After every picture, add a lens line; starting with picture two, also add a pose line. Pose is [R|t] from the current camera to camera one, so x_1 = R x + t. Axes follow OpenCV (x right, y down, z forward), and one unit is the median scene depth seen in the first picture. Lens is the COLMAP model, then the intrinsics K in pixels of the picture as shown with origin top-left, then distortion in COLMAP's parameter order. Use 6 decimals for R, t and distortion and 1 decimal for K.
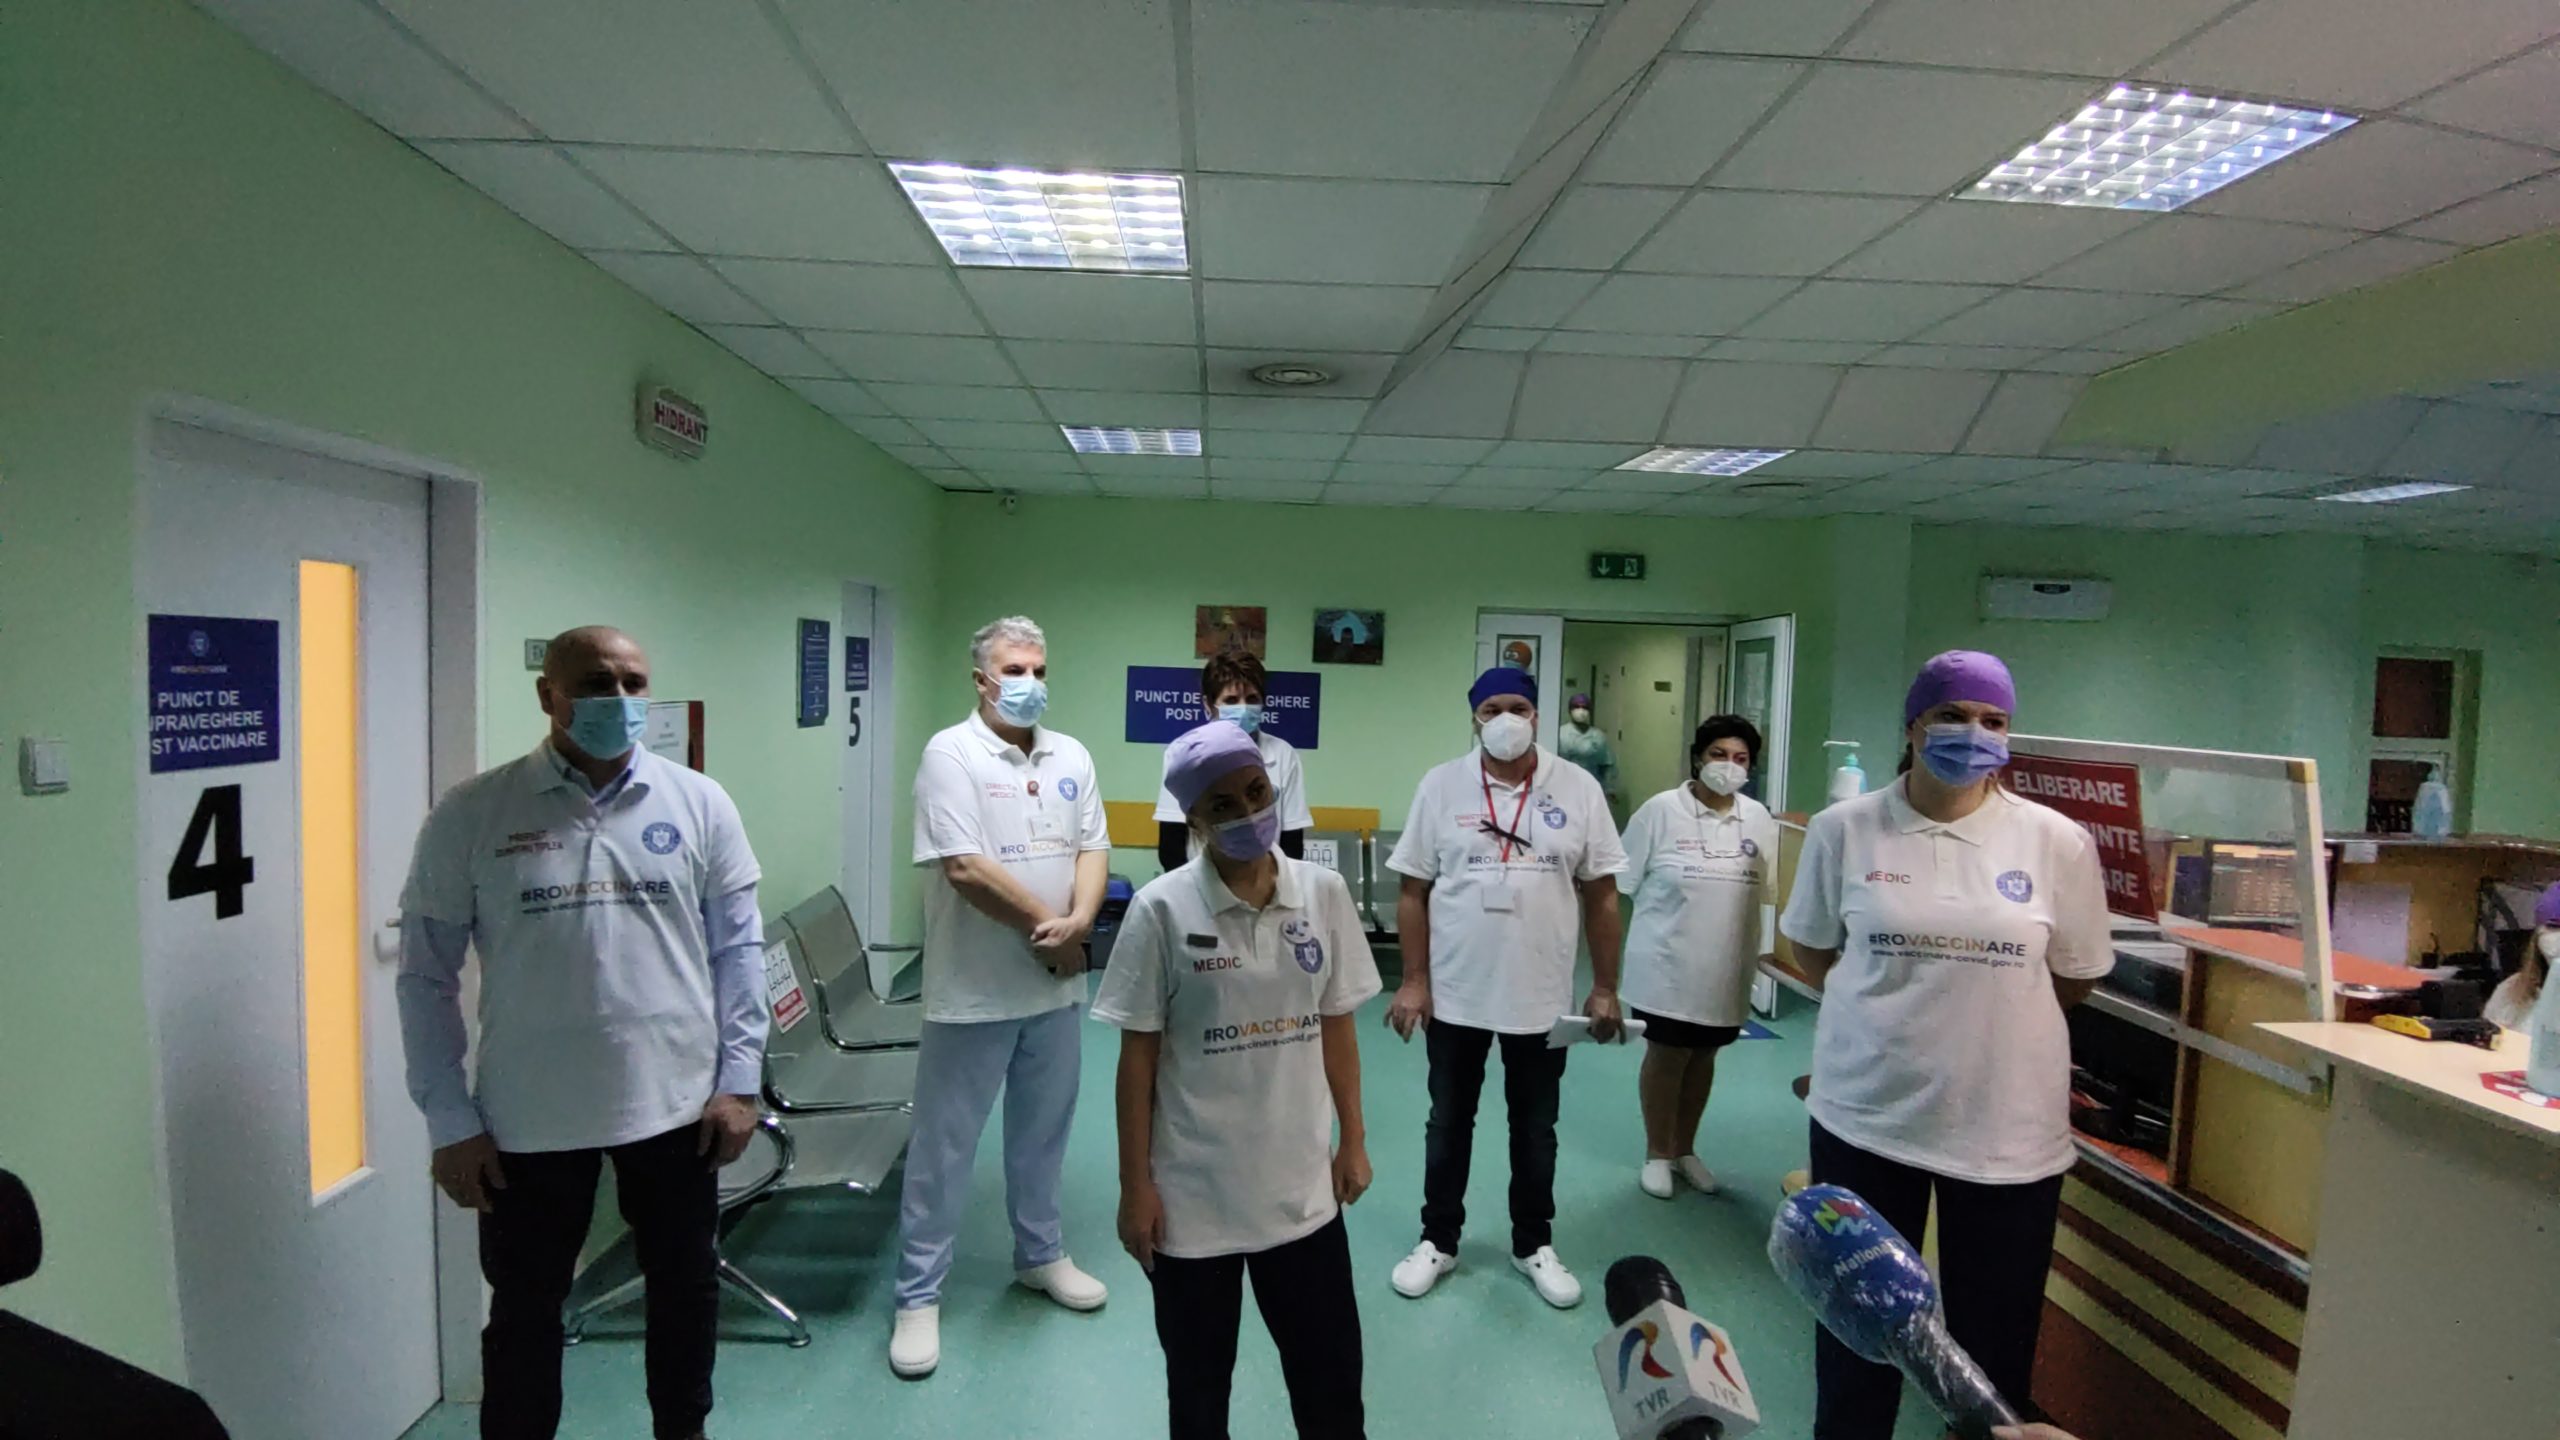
lens RADIAL K [[1170.9, 0, 1251.9], [0, 1170.9, 737.7], [0, 0, 1]] dist [-0.042646, -0.004775]
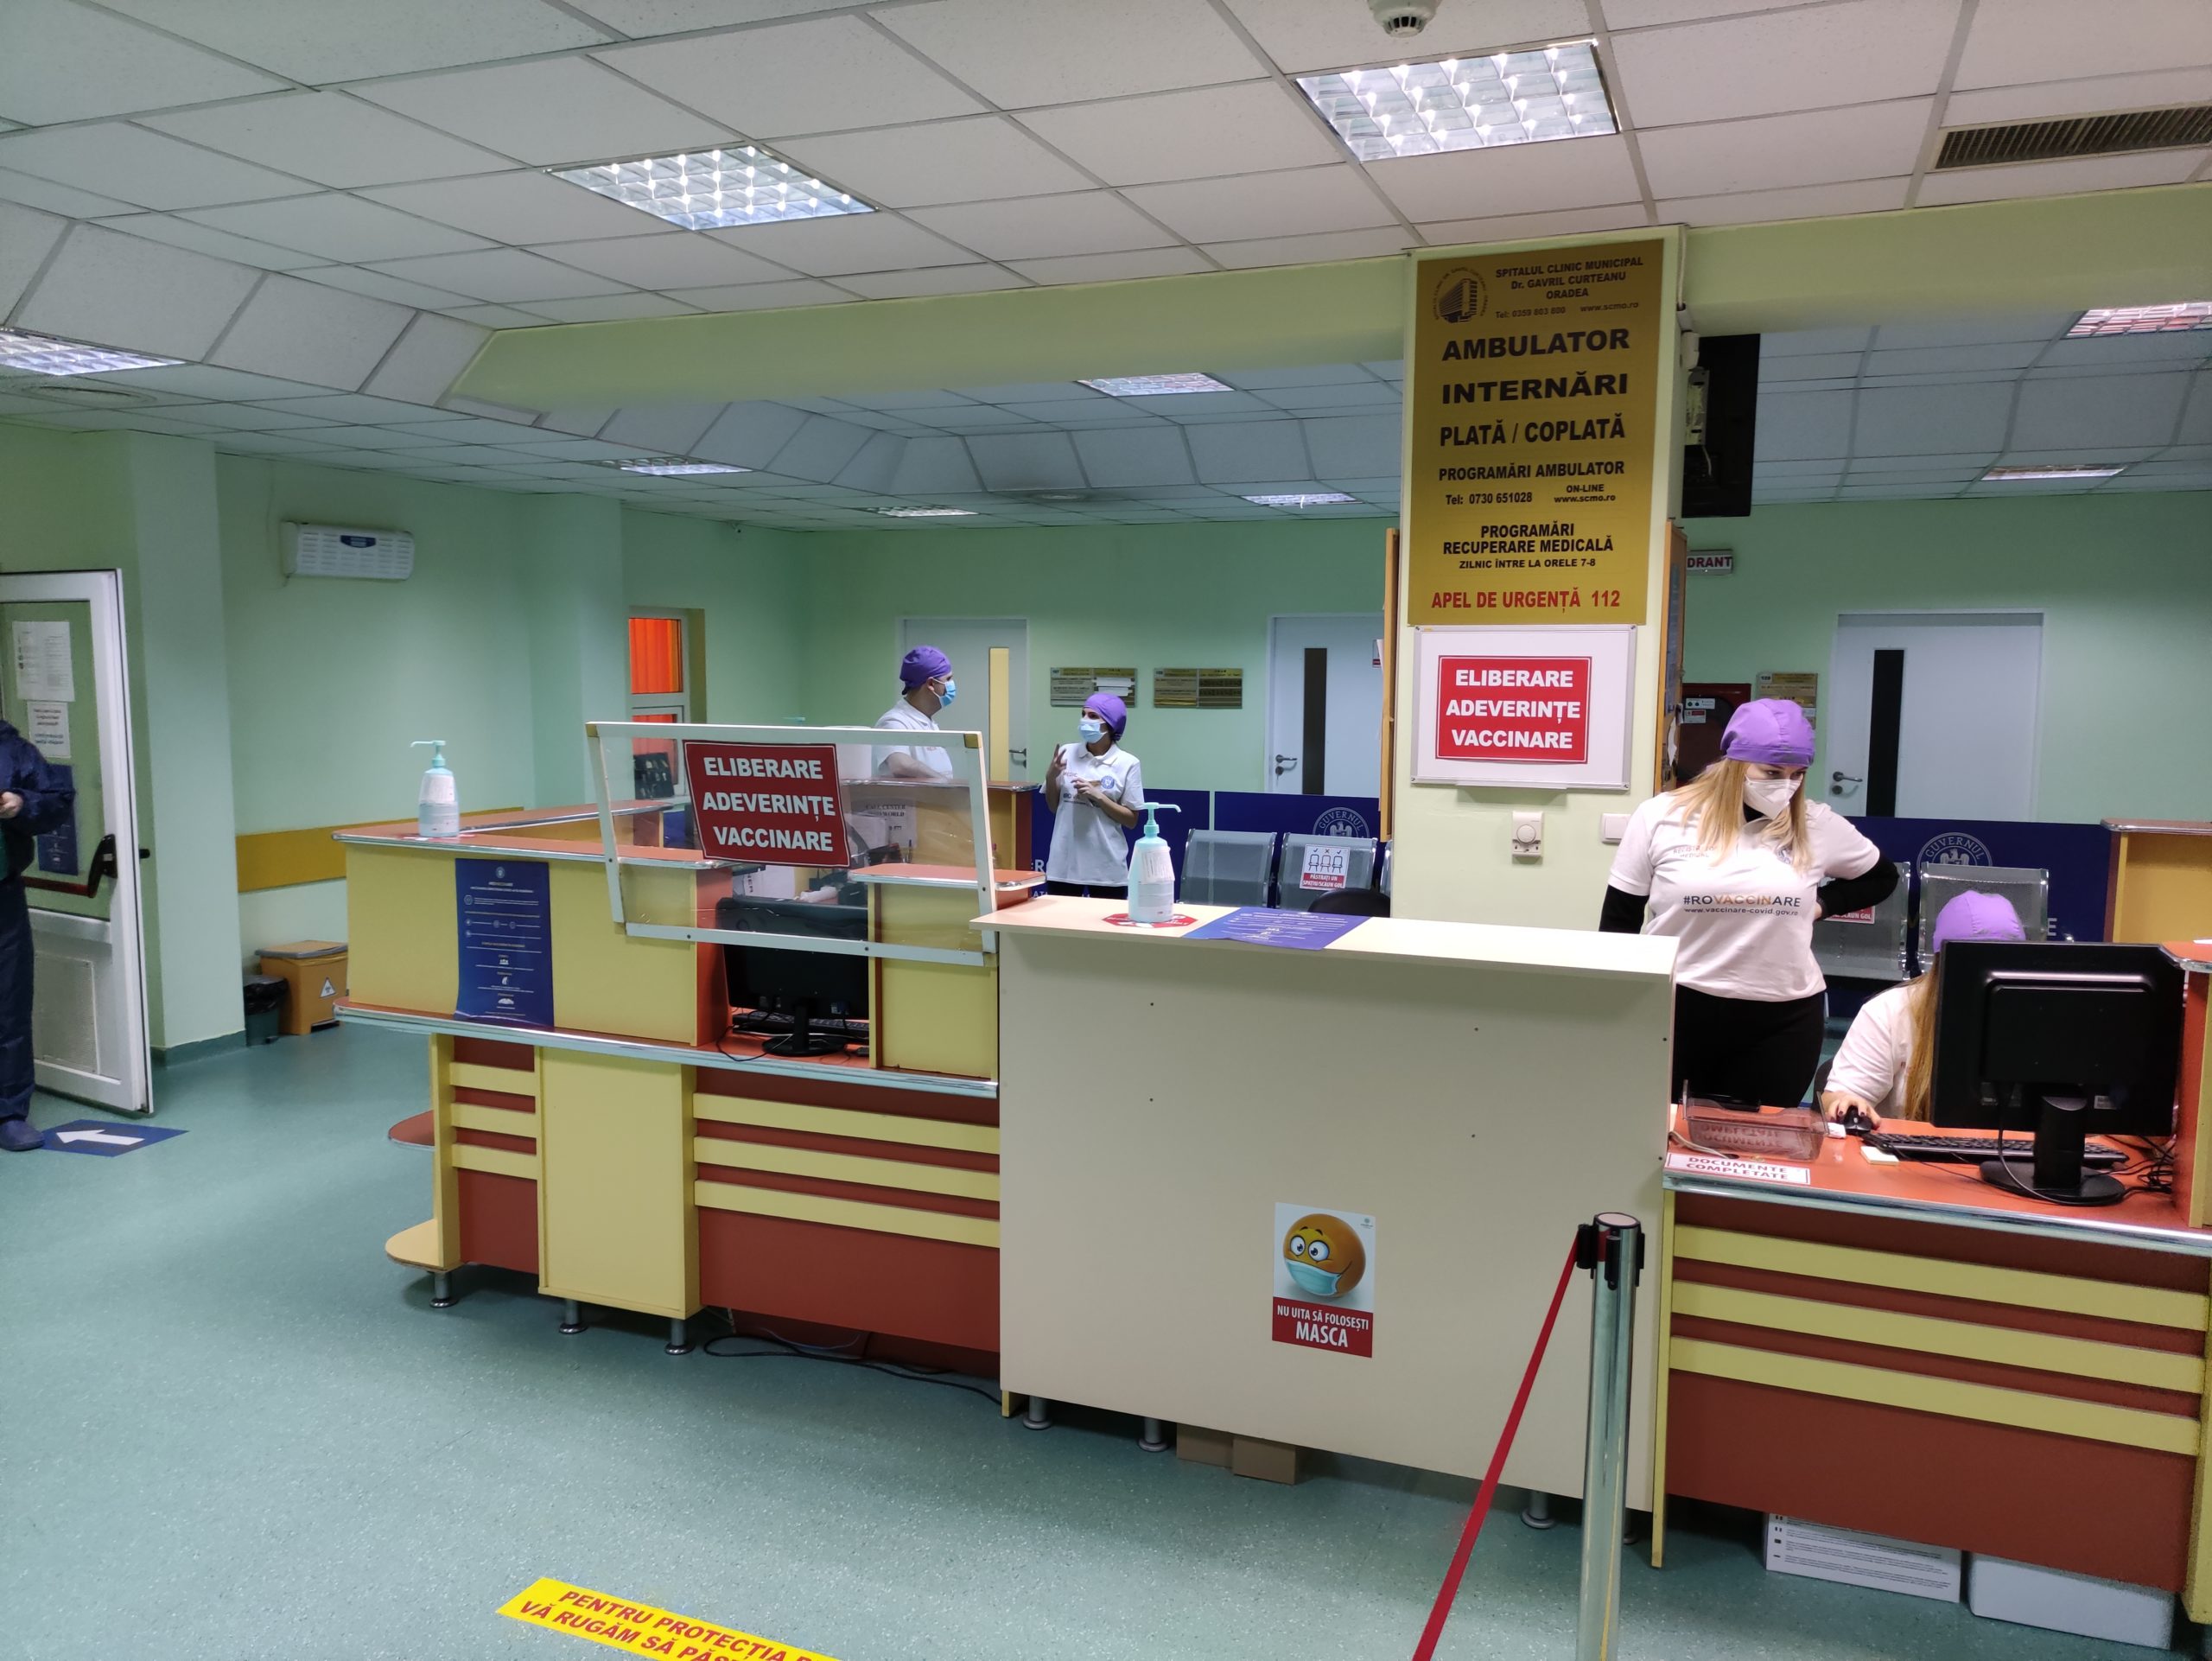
lens RADIAL K [[1626.0, 0, 1108.6], [0, 1626.0, 828.0], [0, 0, 1]] dist [0.027389, -0.025749]
pose [[0.398371, -0.116877, 0.909747, -0.480995], [0.053548, 0.993120, 0.104140, -0.035618], [-0.915660, 0.007229, 0.401889, 0.007925]]
